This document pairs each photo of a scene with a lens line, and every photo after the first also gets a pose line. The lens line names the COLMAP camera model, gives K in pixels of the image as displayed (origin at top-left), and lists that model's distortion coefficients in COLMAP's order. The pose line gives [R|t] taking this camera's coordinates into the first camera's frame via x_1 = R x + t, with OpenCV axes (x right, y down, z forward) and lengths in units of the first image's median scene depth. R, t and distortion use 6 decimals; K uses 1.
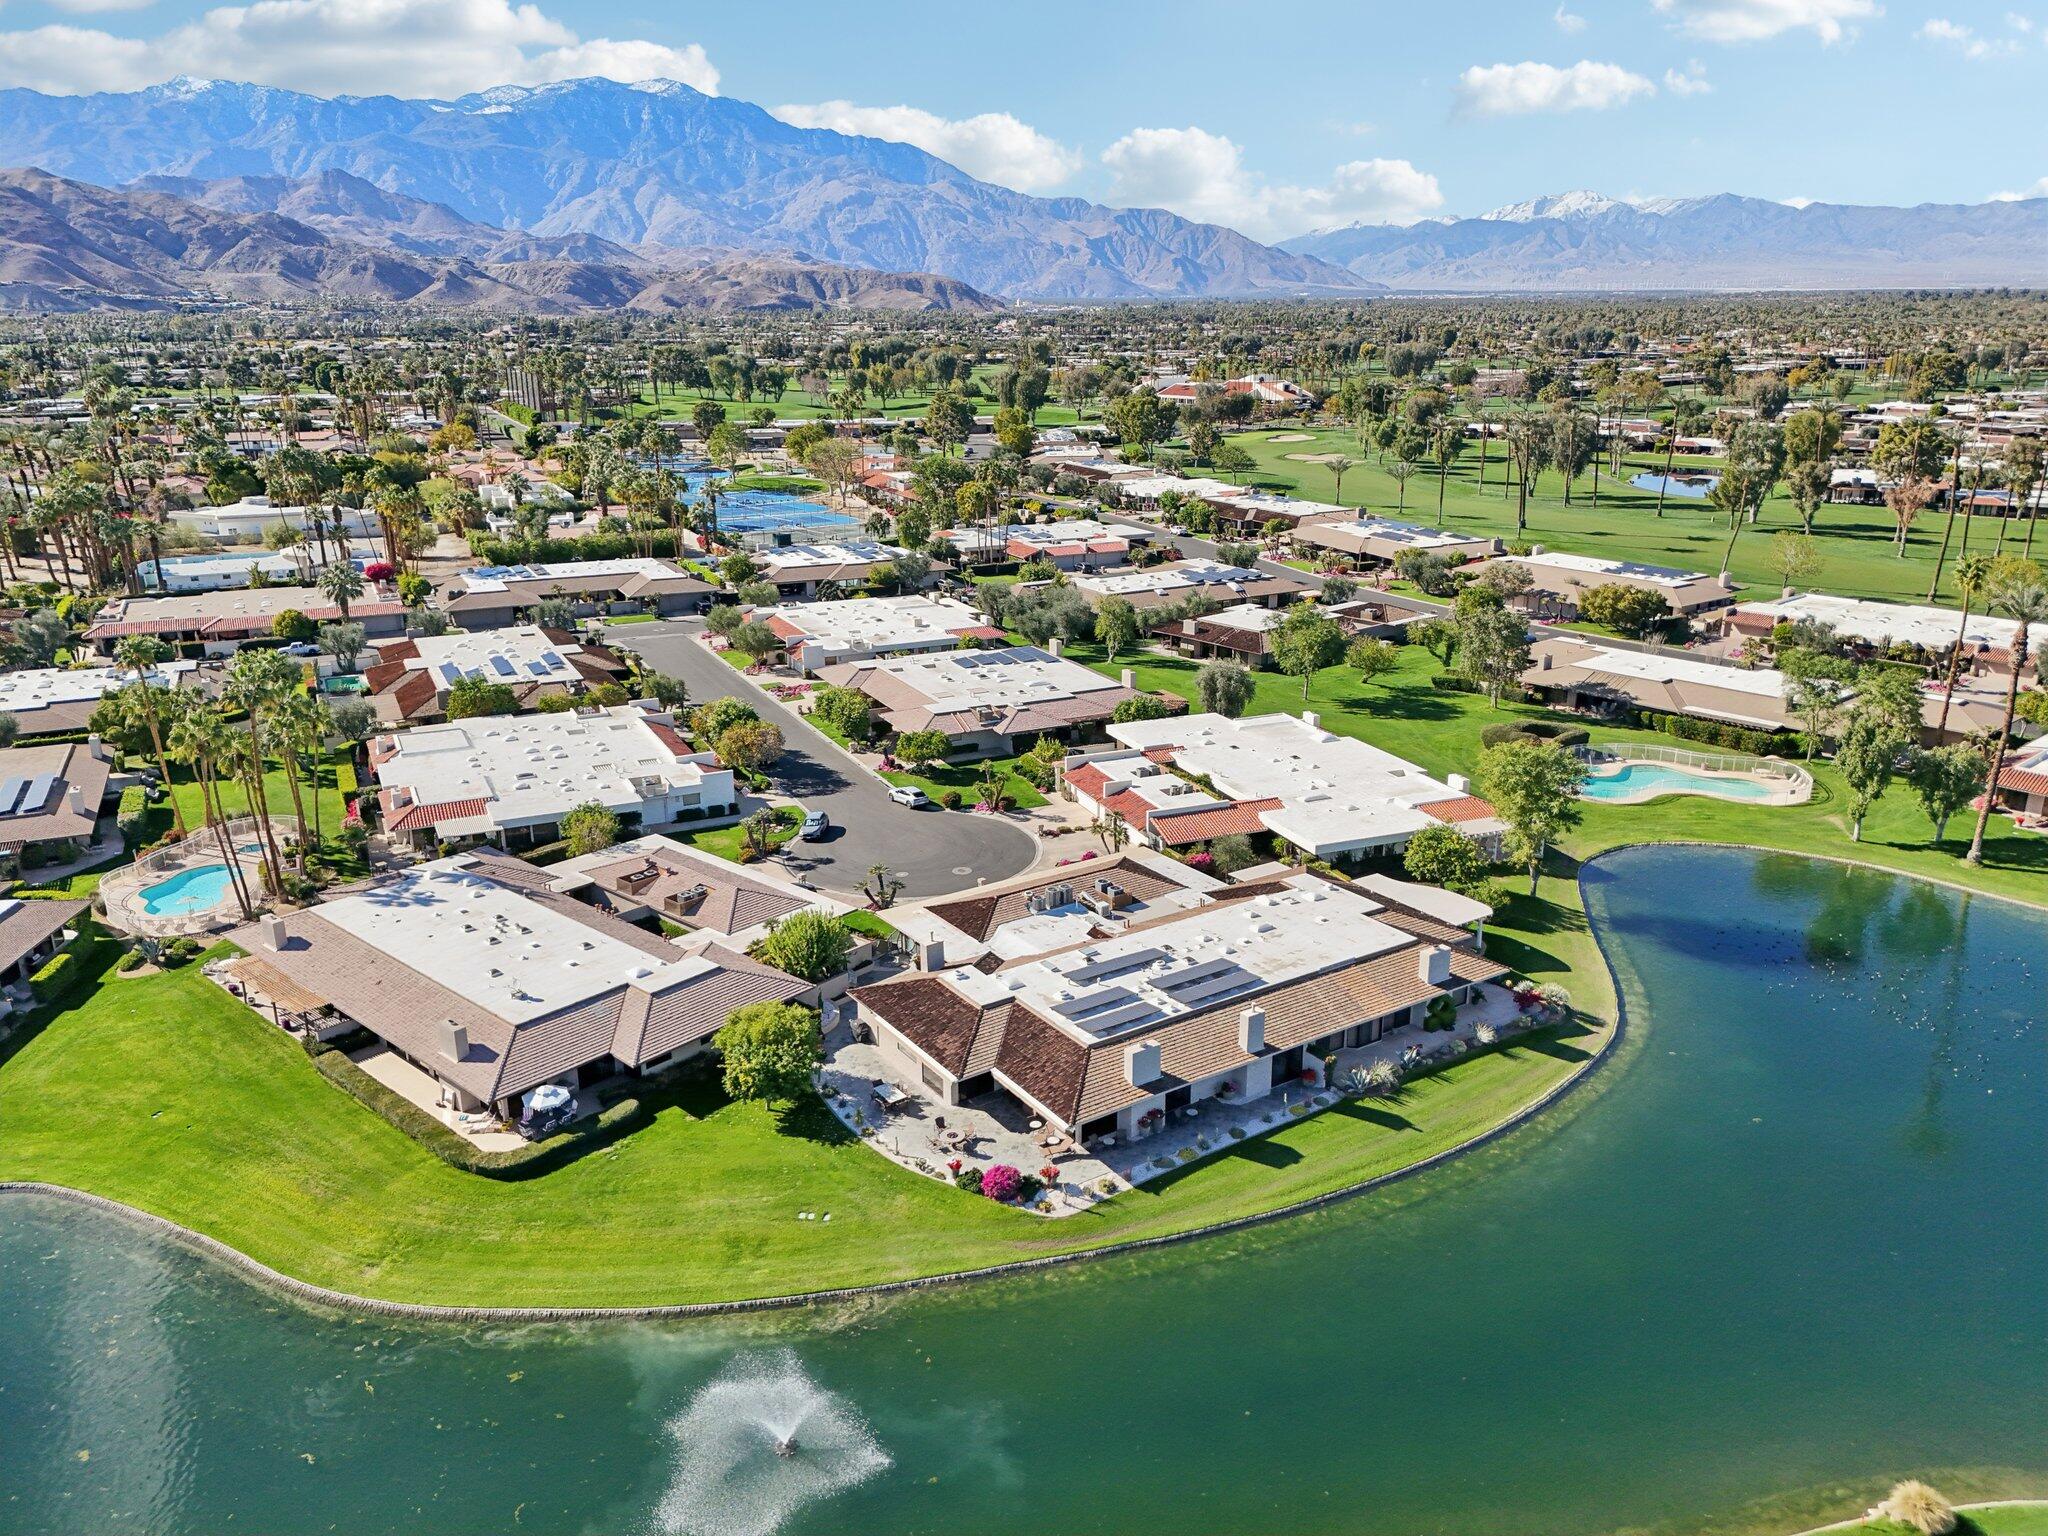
lens RADIAL K [[1511.6, 0, 1014.6], [0, 1511.6, 764.3], [0, 0, 1]] dist [0.043016, -0.046296]
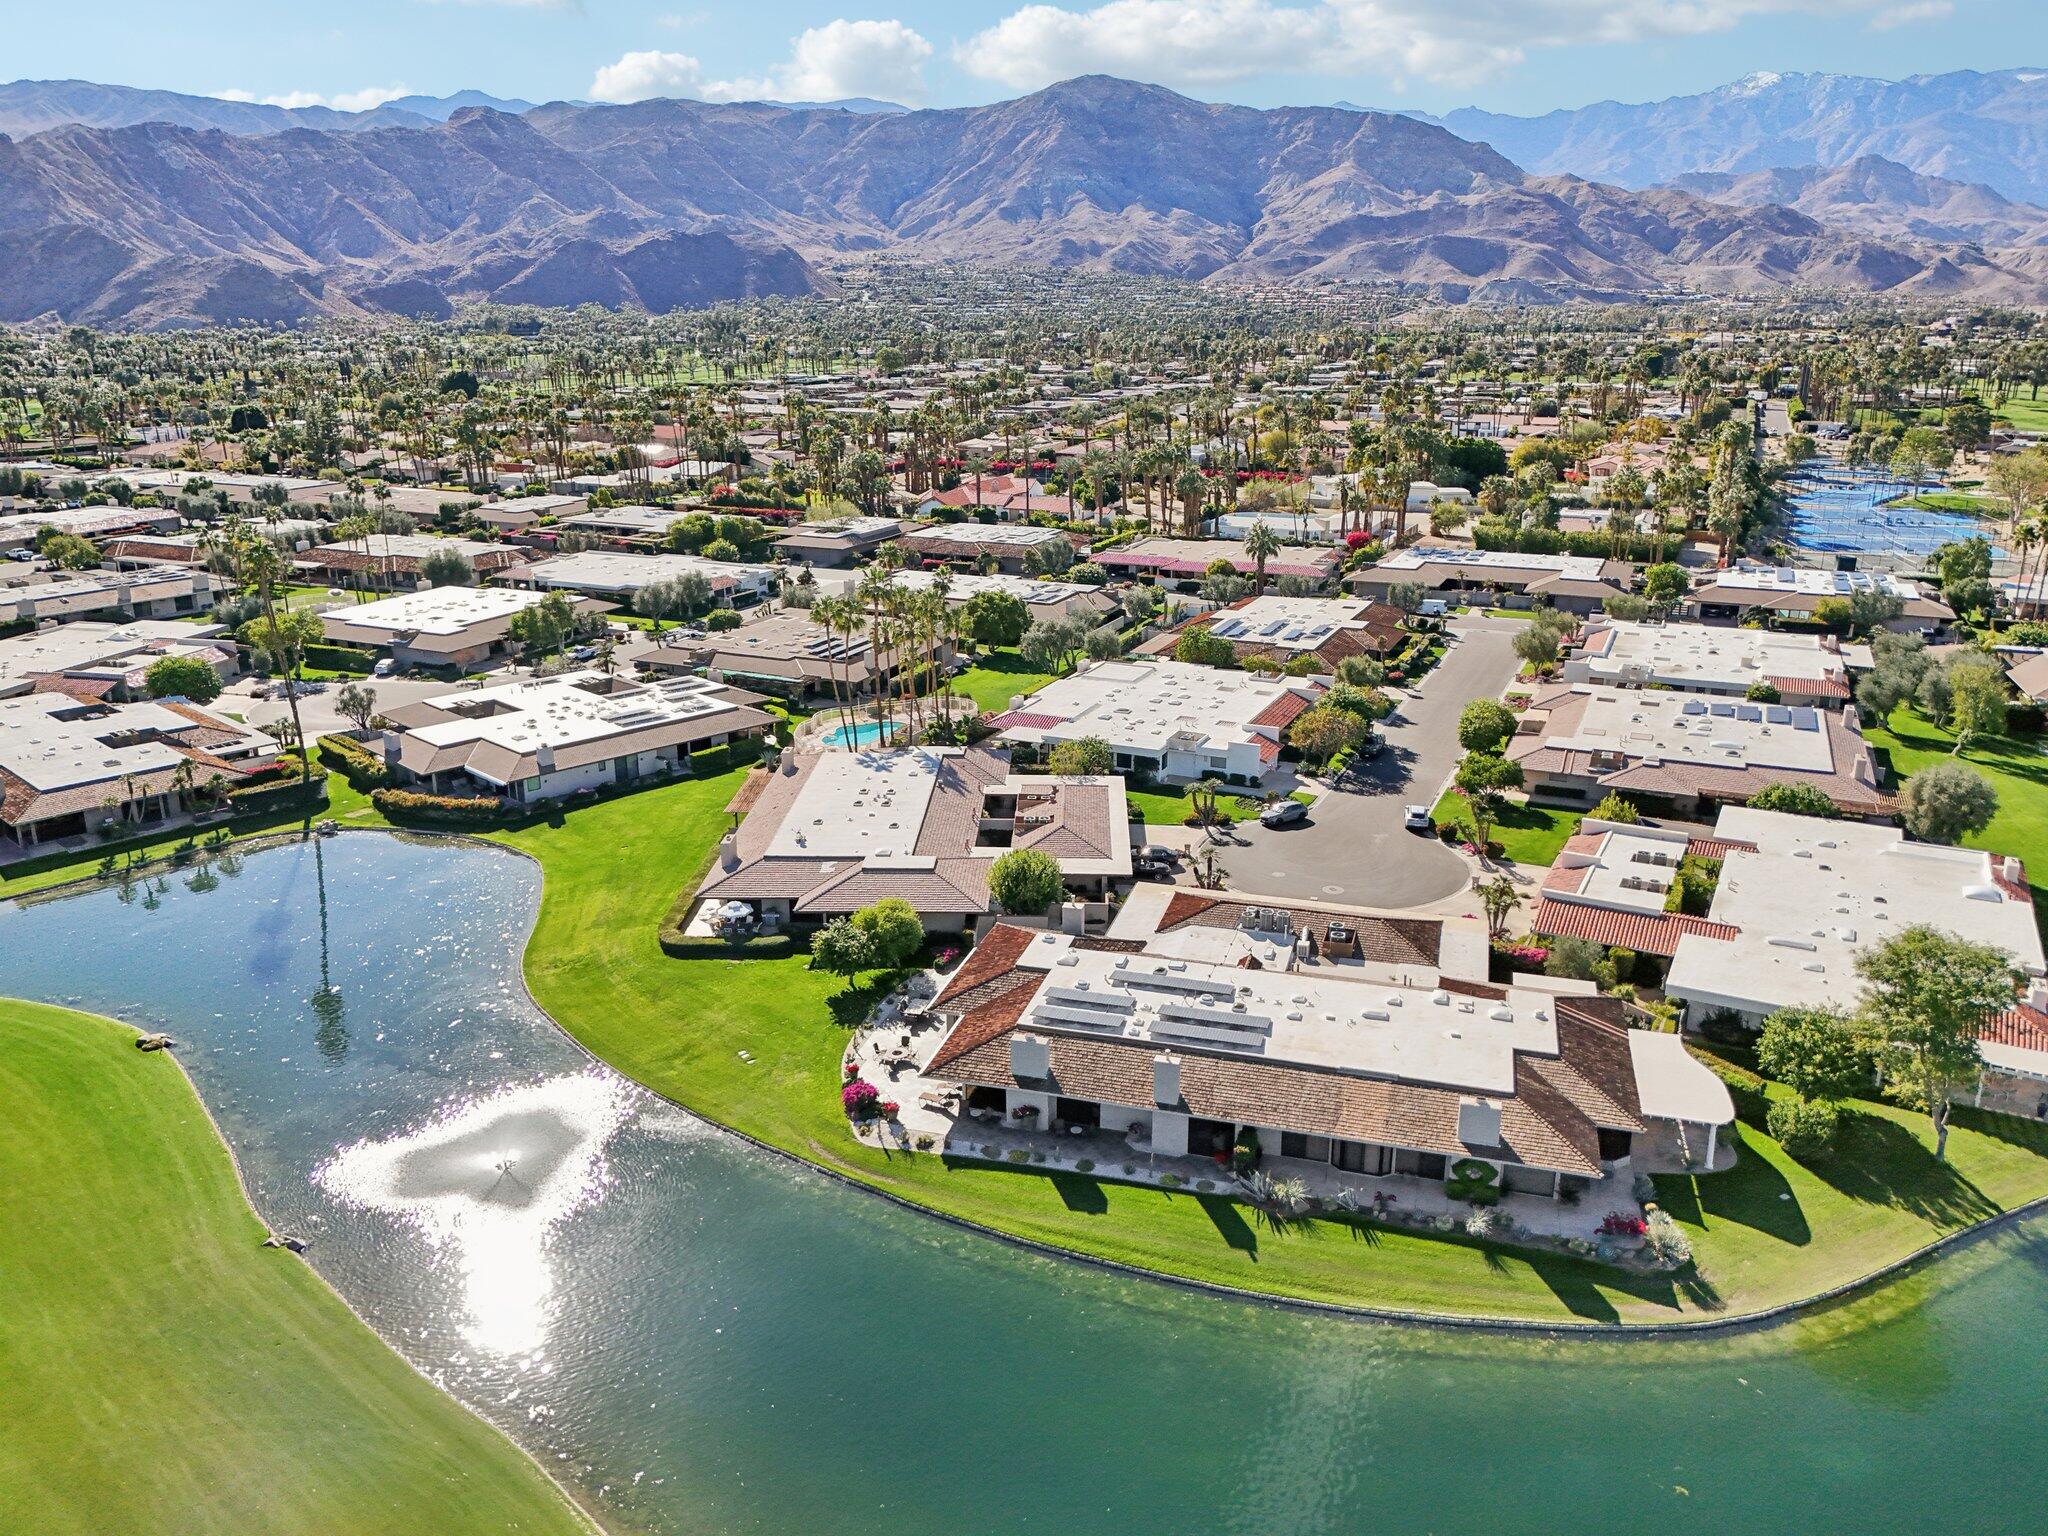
lens RADIAL K [[1511.6, 0, 1014.6], [0, 1511.6, 764.3], [0, 0, 1]] dist [0.043016, -0.046296]
pose [[0.633606, 0.226536, -0.739746, 0.231928], [-0.223147, 0.969045, 0.105626, -0.026860], [0.740776, 0.098146, 0.664544, 0.096731]]
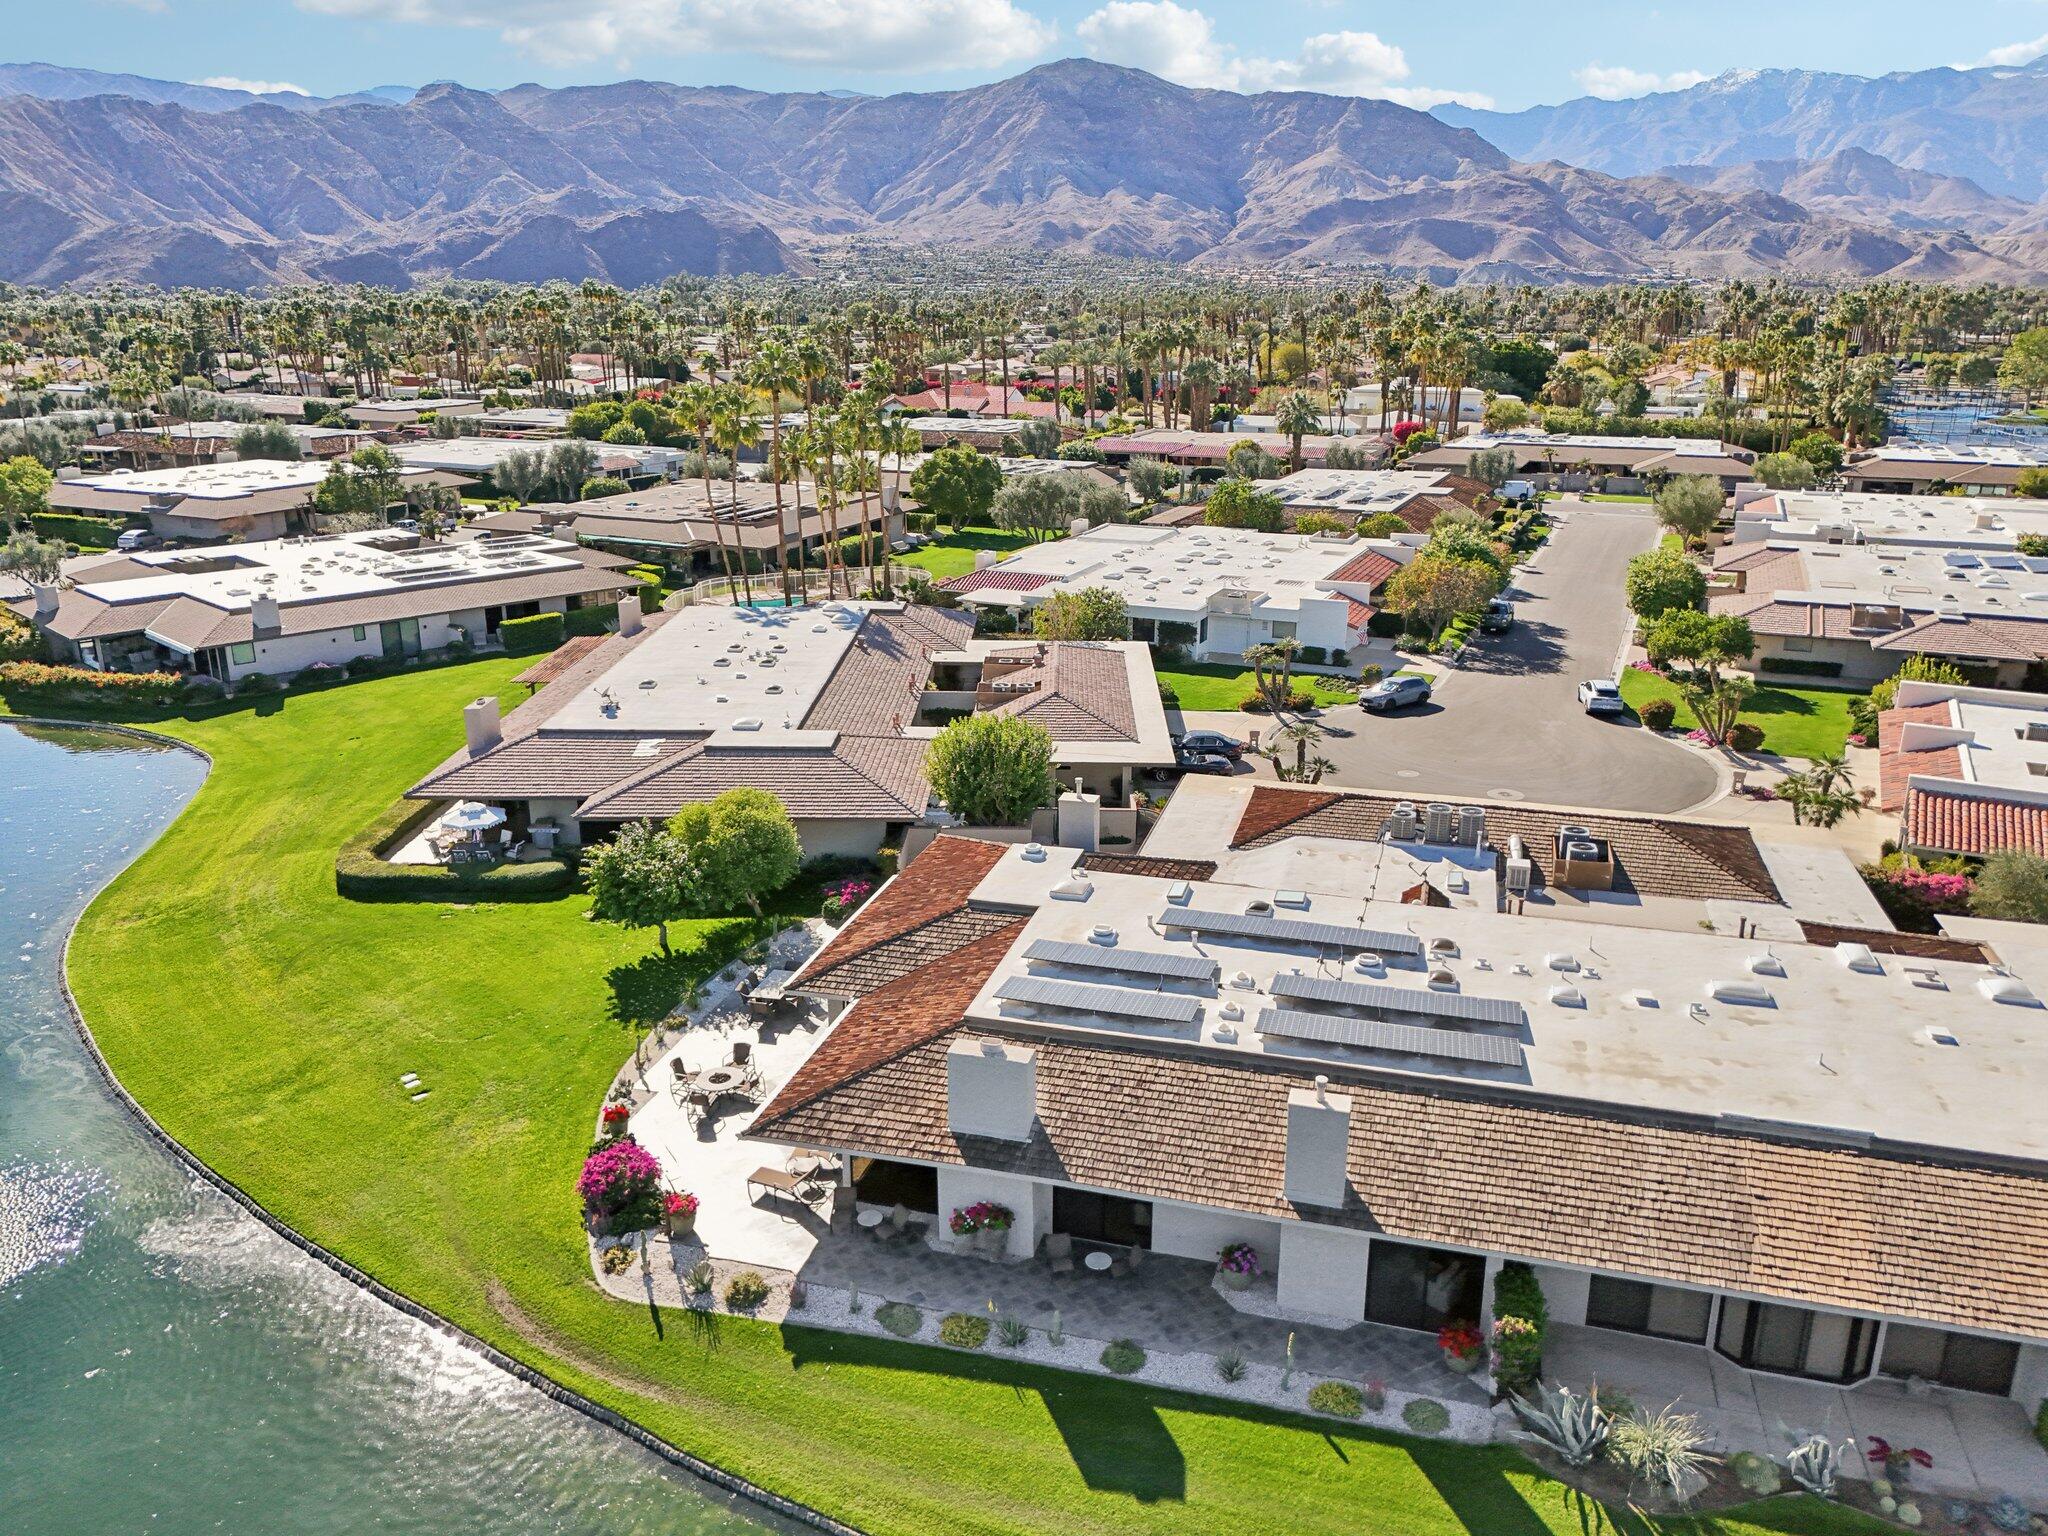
lens RADIAL K [[1527.2, 0, 1024.0], [0, 1527.2, 768.0], [0, 0, 1]] dist [0.004684, 0.002889]
pose [[0.647394, 0.230694, -0.726403, 0.116264], [-0.225412, 0.968408, 0.106657, 0.018536], [0.728059, 0.094691, 0.678943, 0.213803]]
